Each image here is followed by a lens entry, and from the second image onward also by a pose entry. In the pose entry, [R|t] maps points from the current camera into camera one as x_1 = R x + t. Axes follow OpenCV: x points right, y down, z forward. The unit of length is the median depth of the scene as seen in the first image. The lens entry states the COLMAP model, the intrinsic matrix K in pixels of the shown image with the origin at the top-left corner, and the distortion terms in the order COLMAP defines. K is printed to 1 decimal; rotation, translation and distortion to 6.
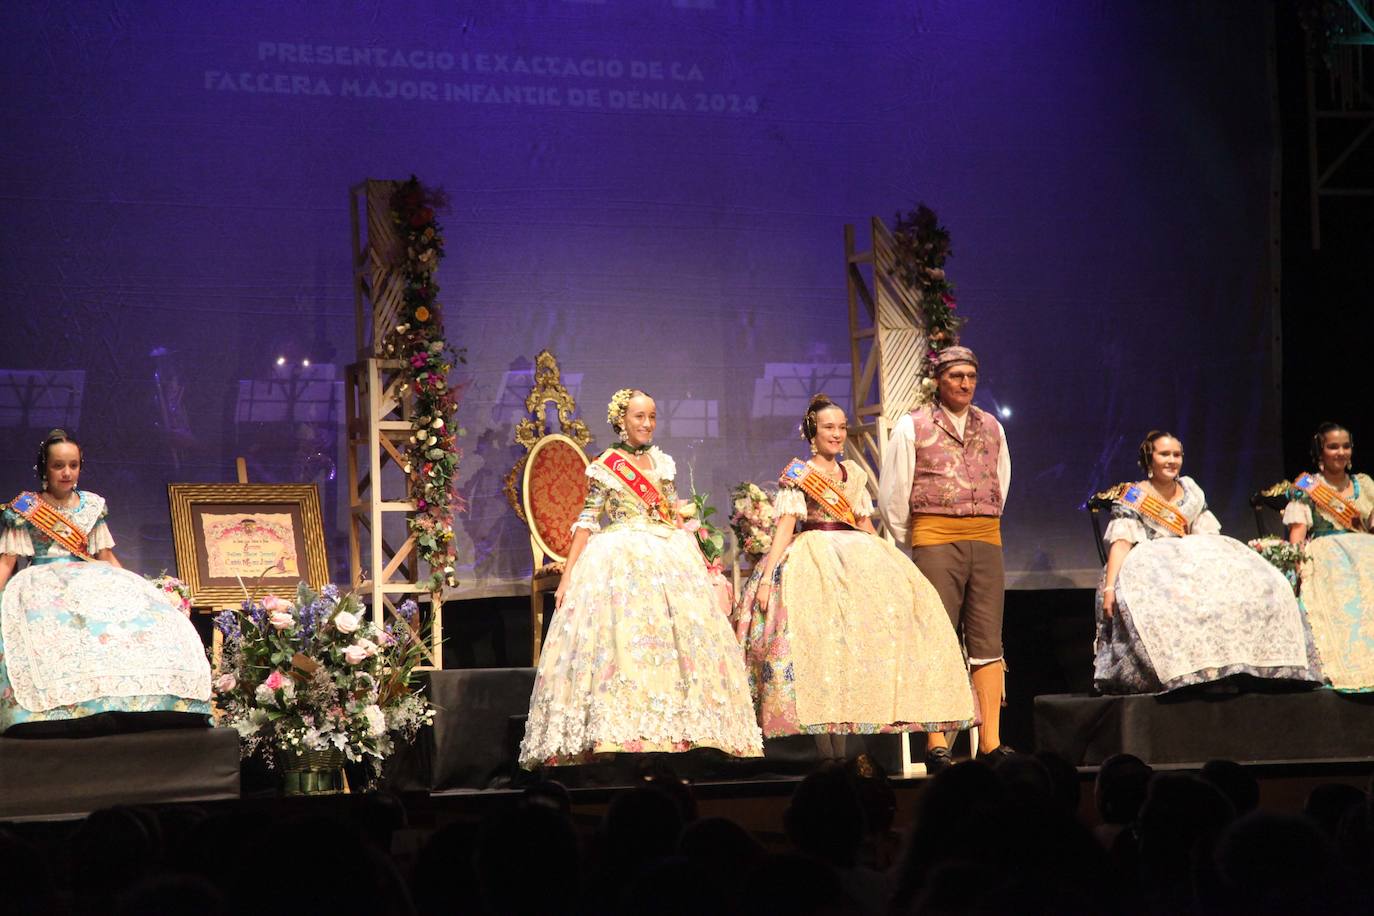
lens RADIAL K [[4073.5, 0, 677.6], [0, 4073.5, 434.3], [0, 0, 1]] dist [0.754275, 0.000000]
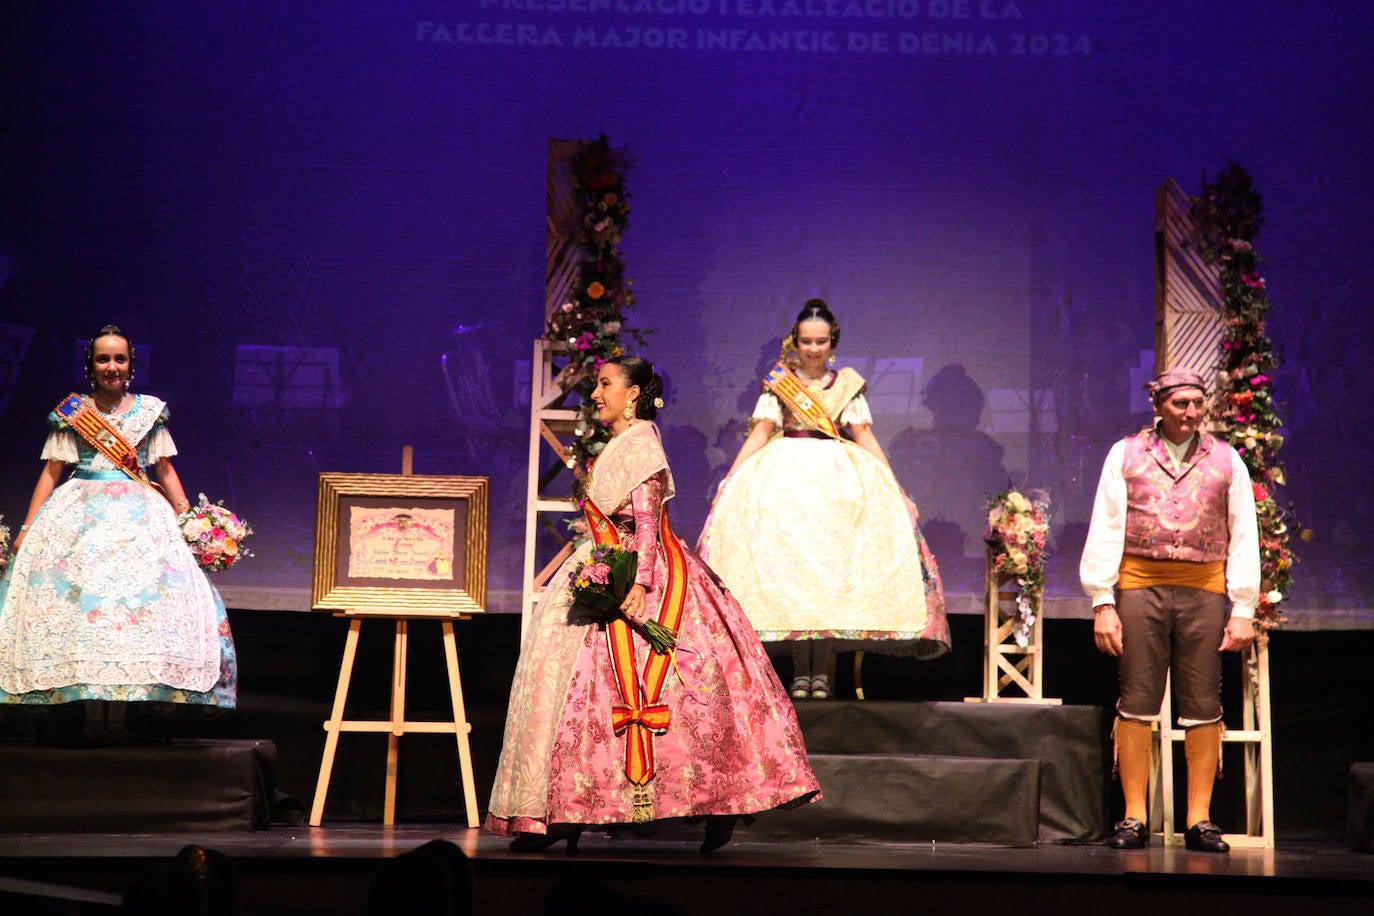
lens RADIAL K [[4073.5, 0, 711.2], [0, 4073.5, 460.3], [0, 0, 1]] dist [0.754275, 0.000000]
pose [[0.915545, 0.026062, -0.401370, 0.315649], [-0.021904, 0.999648, 0.014944, -0.006185], [0.401618, -0.004890, 0.915794, 0.195832]]
